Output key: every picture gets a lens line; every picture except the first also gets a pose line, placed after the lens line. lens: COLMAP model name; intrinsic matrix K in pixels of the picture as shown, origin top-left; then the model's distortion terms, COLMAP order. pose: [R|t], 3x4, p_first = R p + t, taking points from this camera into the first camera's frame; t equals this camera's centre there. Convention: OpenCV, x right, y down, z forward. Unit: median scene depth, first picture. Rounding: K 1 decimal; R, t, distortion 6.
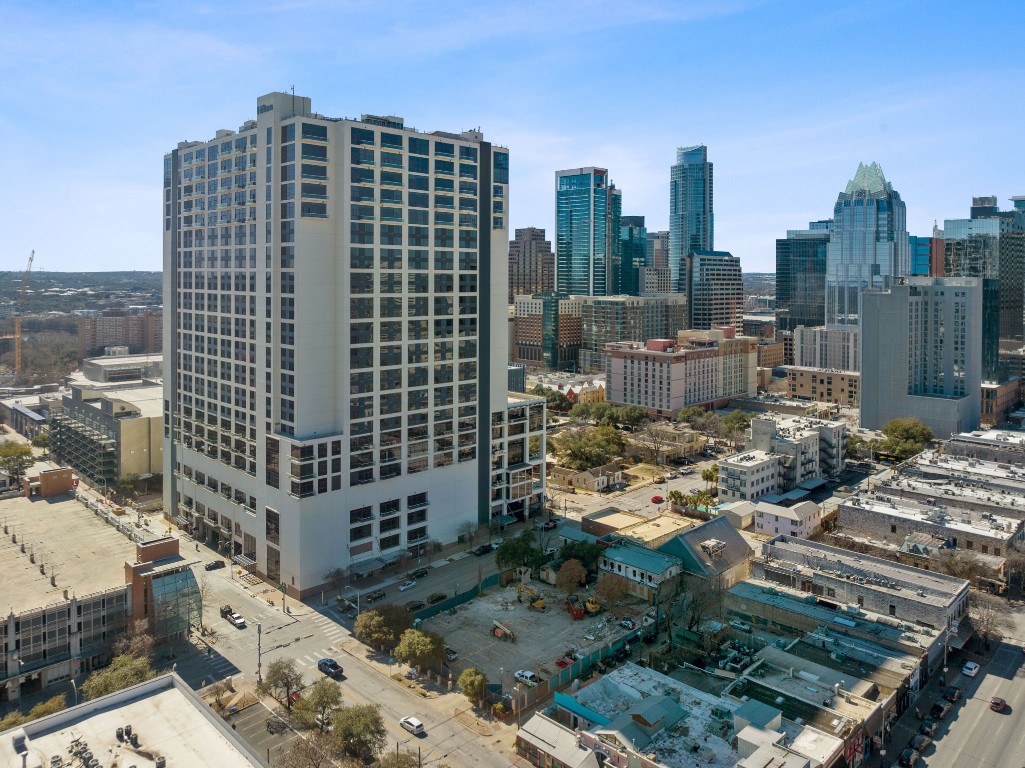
lens RADIAL K [[746.7, 0, 510.3], [0, 746.7, 276.2], [0, 0, 1]] dist [-0.038271, -0.001225]
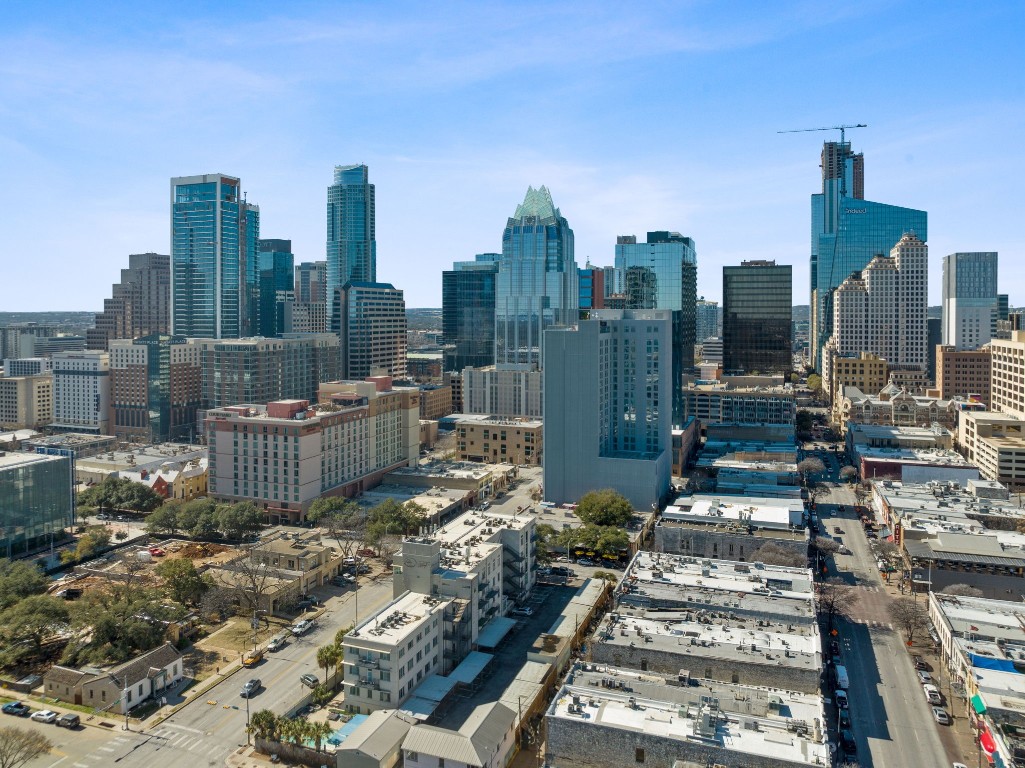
lens RADIAL K [[746.7, 0, 510.3], [0, 746.7, 276.2], [0, 0, 1]] dist [-0.038271, -0.001225]
pose [[0.908217, 0.007899, 0.418425, 0.080971], [0.012276, 0.998889, -0.045502, 0.000285], [-0.418319, 0.046462, 0.907111, 0.216281]]
